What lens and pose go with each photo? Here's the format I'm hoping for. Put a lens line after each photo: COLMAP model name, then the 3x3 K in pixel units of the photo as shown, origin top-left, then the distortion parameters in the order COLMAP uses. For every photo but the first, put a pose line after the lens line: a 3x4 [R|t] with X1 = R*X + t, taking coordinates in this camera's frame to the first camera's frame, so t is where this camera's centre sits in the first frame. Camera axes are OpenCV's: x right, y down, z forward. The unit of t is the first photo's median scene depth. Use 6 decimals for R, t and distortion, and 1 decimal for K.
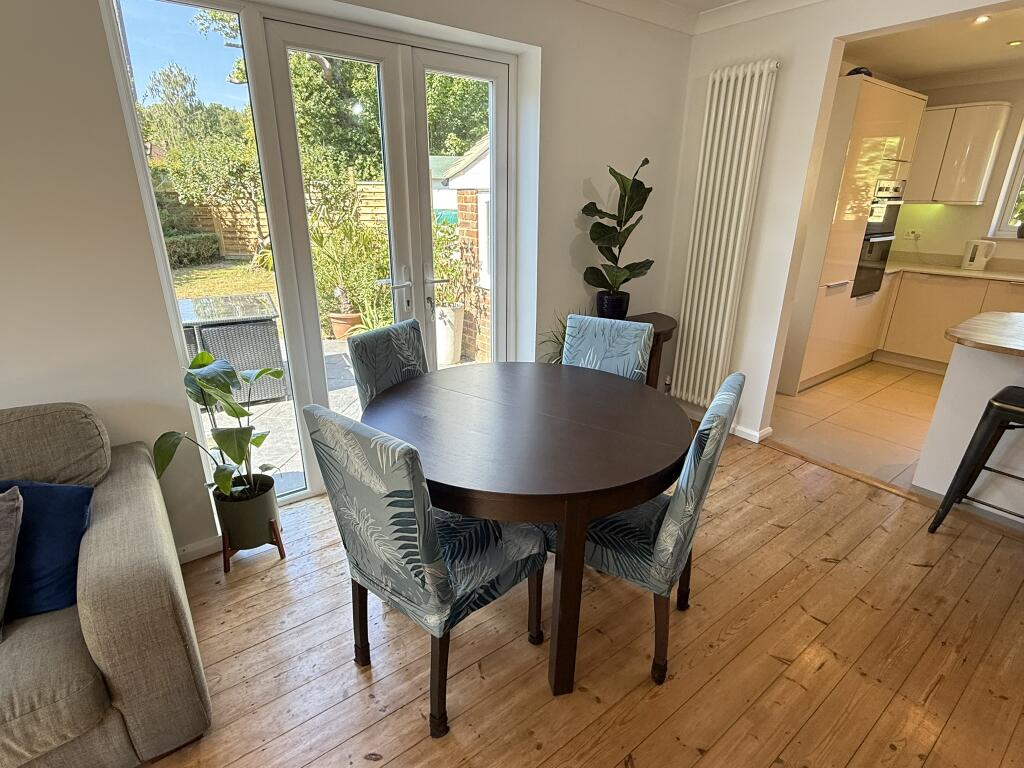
lens RADIAL K [[519.2, 0, 512.2], [0, 519.2, 385.5], [0, 0, 1]] dist [-0.004414, -0.000494]
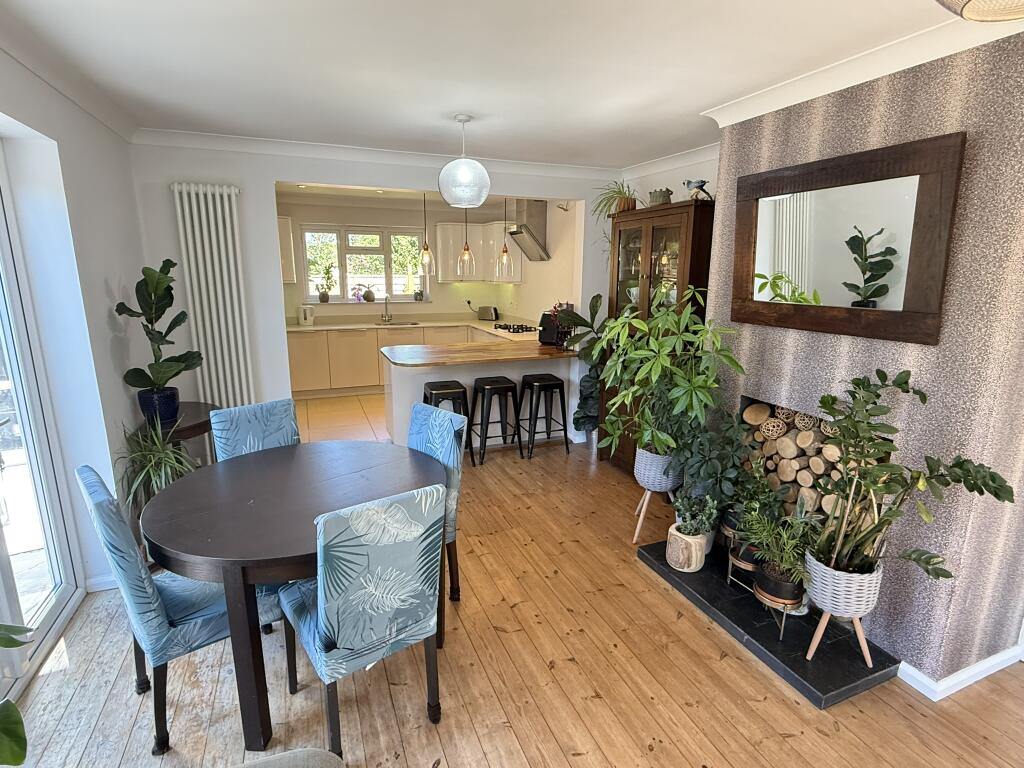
lens RADIAL K [[519.2, 0, 514.7], [0, 519.2, 381.6], [0, 0, 1]] dist [-0.004414, -0.000494]
pose [[0.253376, -0.215123, 0.943145, -0.563388], [0.334214, 0.934392, 0.123339, -0.095341], [-0.907800, 0.283961, 0.308650, 0.104940]]
